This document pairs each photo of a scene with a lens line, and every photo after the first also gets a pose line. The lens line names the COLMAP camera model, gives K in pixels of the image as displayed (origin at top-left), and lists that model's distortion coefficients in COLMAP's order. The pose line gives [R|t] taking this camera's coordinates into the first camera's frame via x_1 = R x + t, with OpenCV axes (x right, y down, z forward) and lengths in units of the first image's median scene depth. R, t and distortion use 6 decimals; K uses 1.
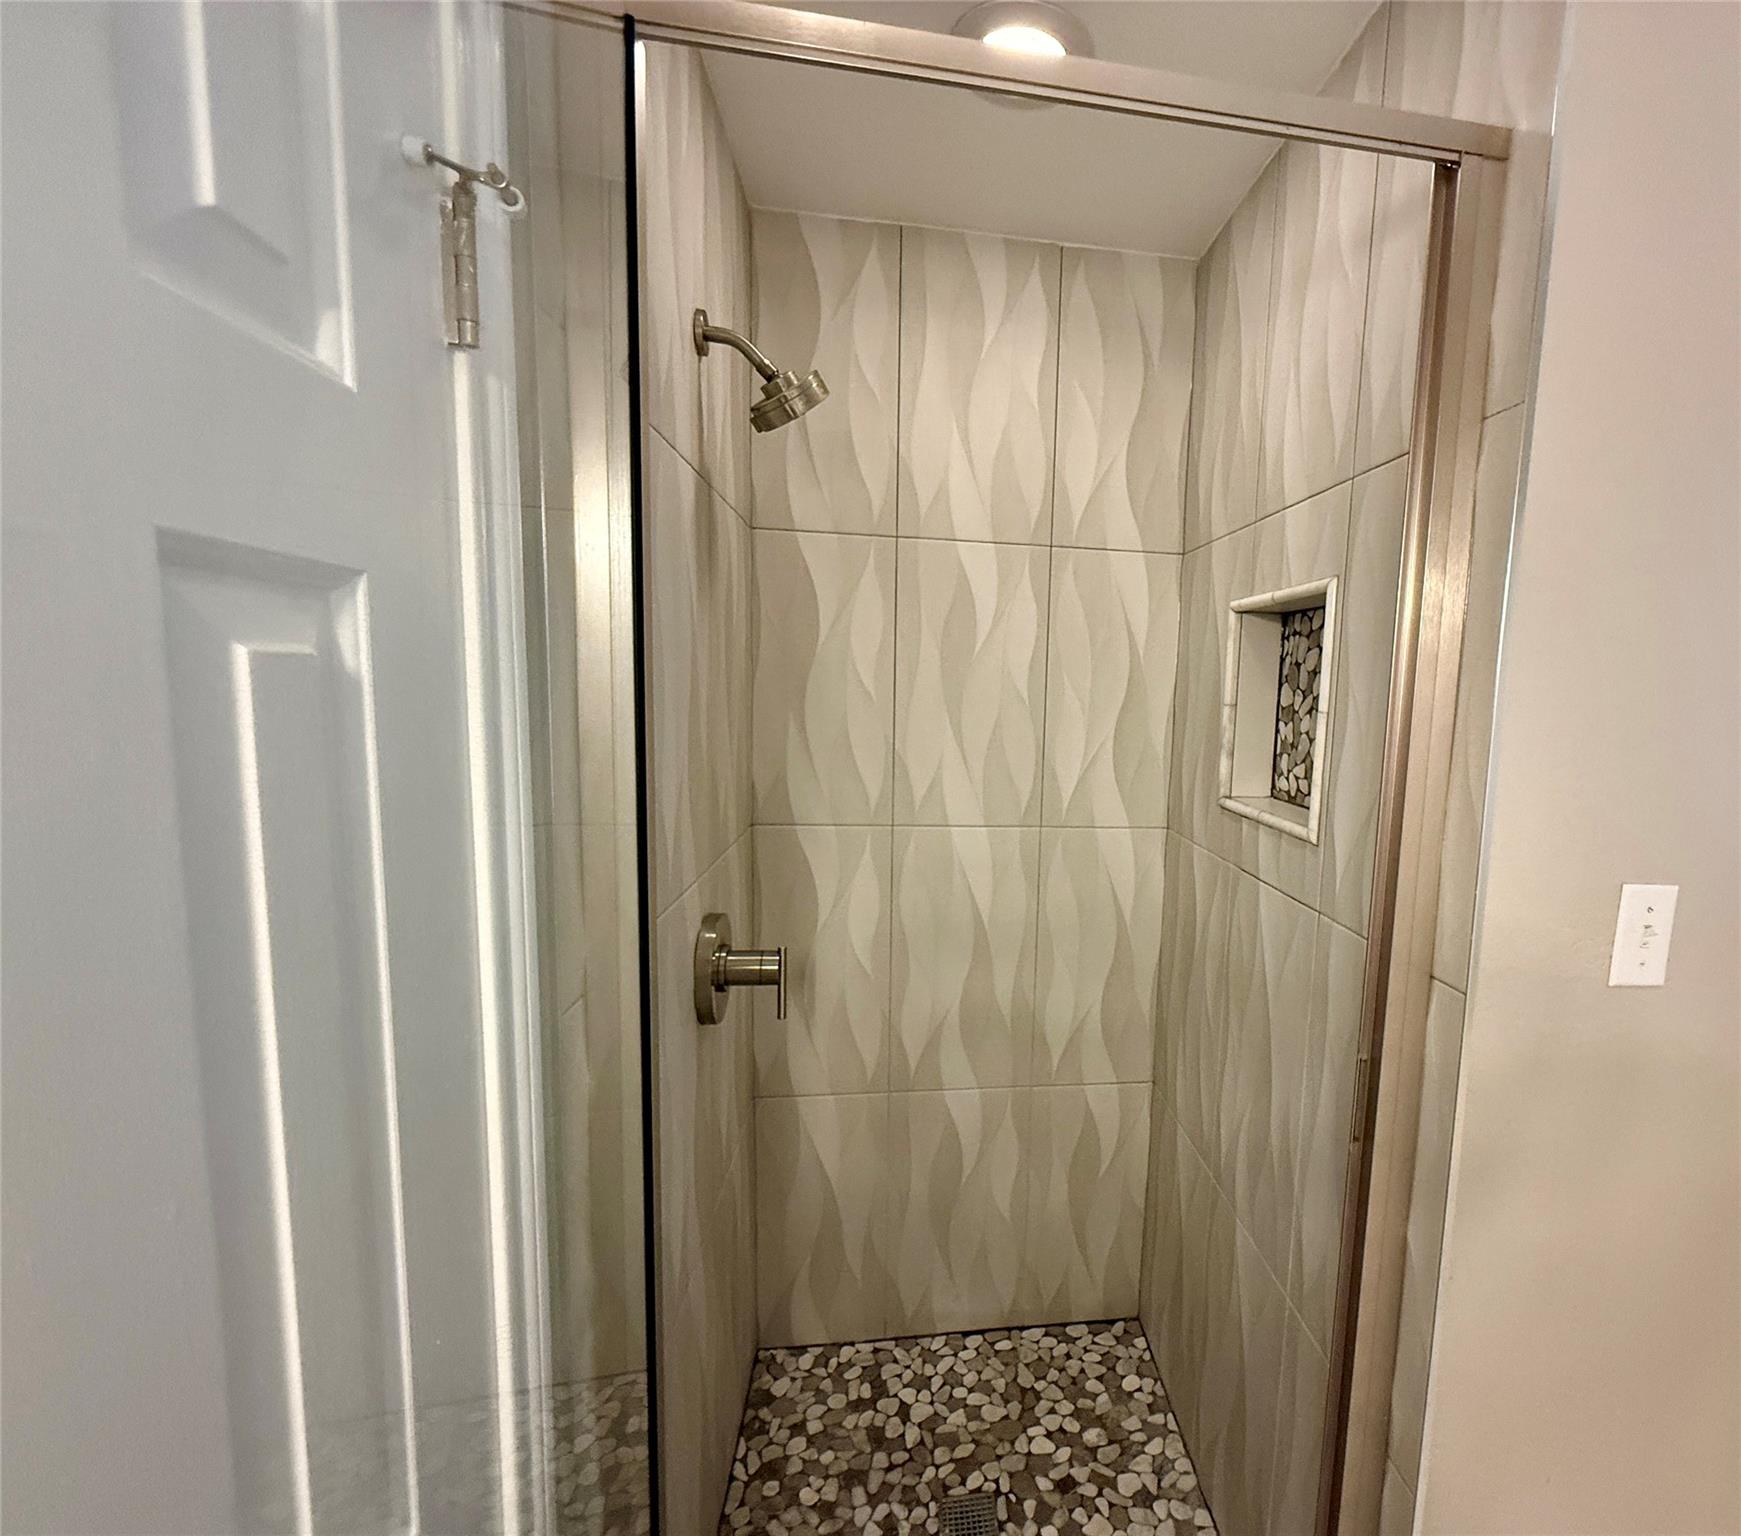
lens RADIAL K [[783.9, 0, 986.4], [0, 783.9, 775.3], [0, 0, 1]] dist [0.002488, 0.000094]
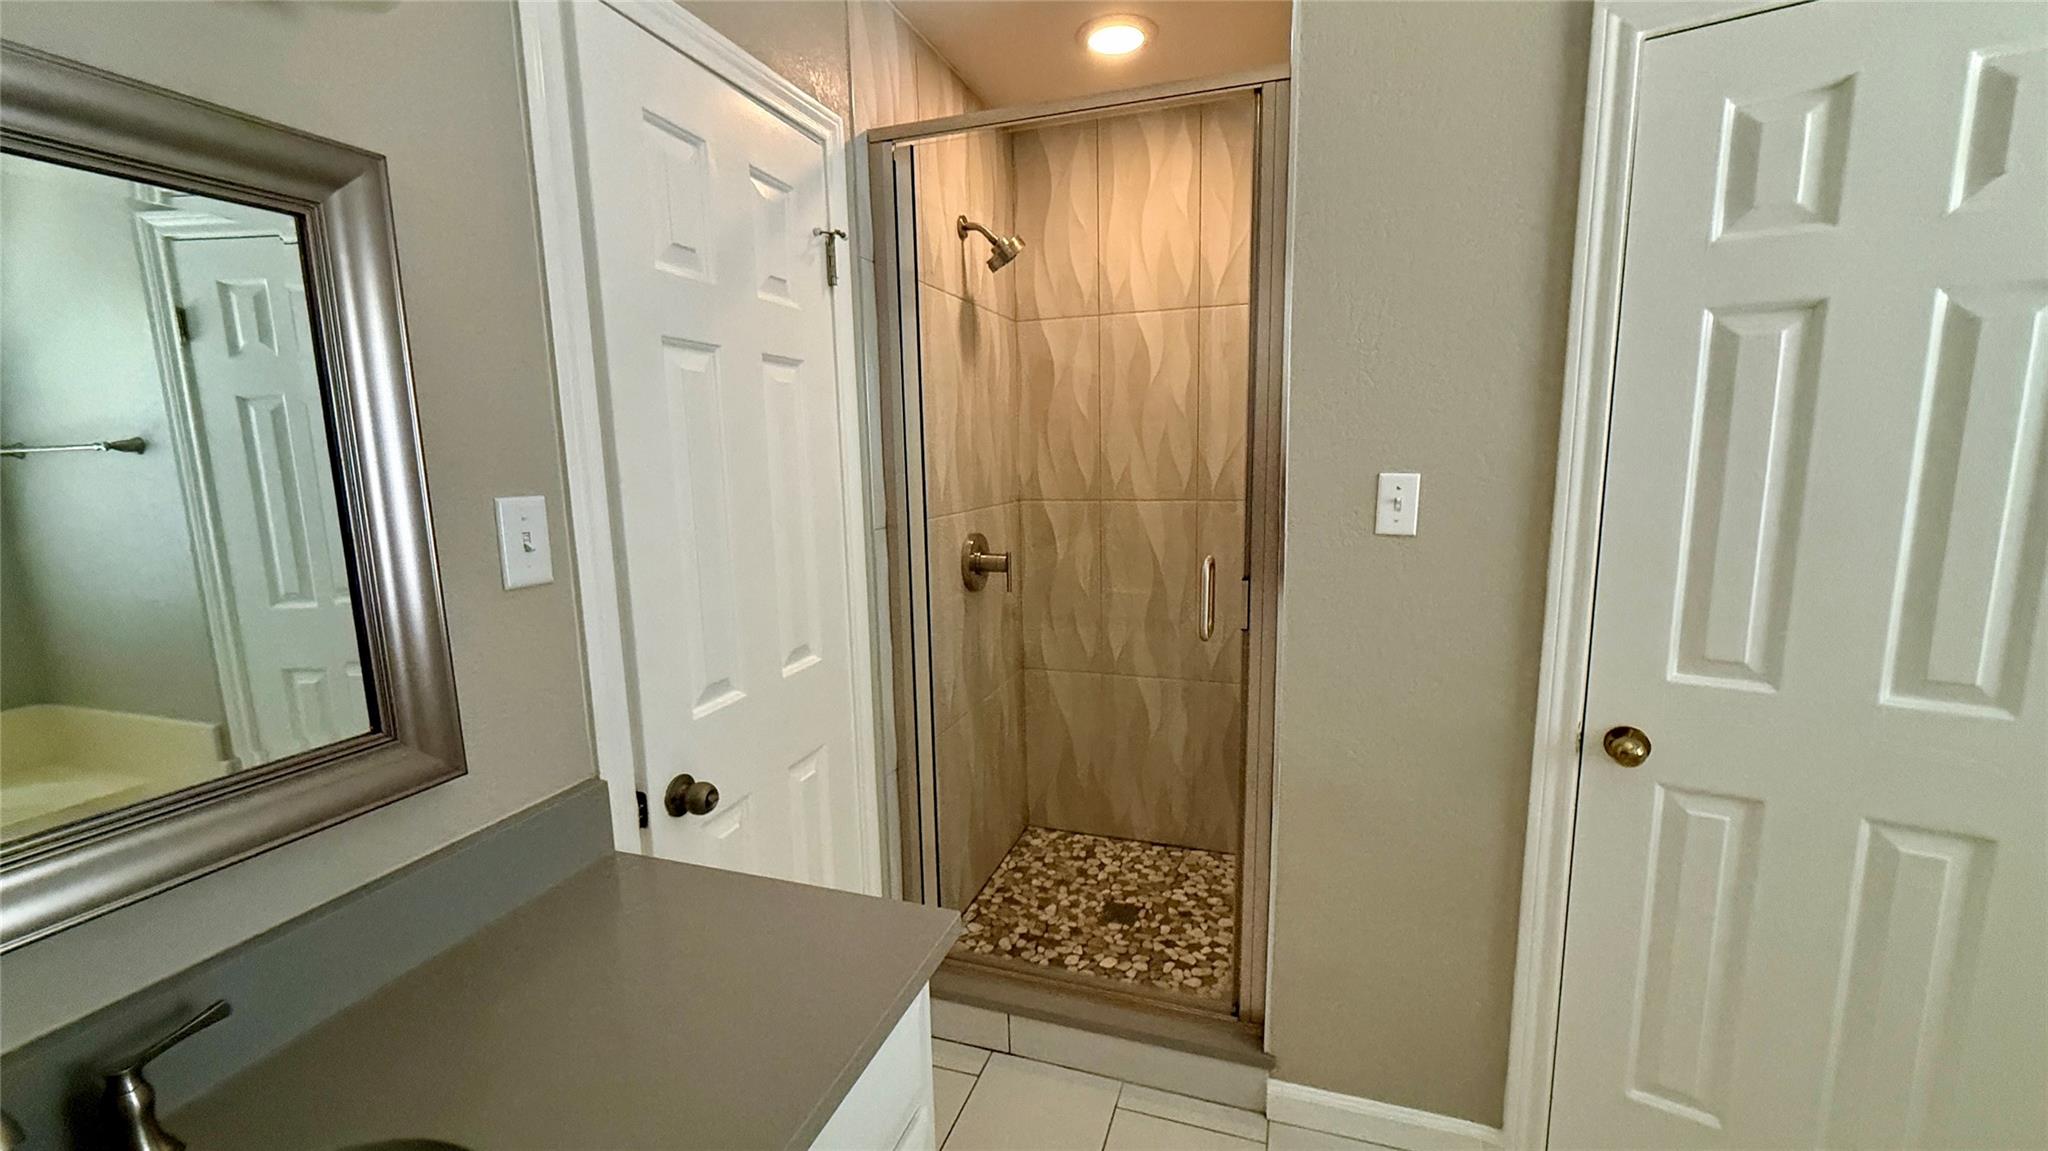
lens RADIAL K [[815.7, 0, 1024.0], [0, 815.7, 575.5], [0, 0, 1]] dist [0.001701, 0.000057]
pose [[0.878105, 0.016870, -0.478170, 0.549683], [-0.004889, 0.999642, 0.026289, 0.180014], [0.478443, -0.020747, 0.877874, -0.528743]]
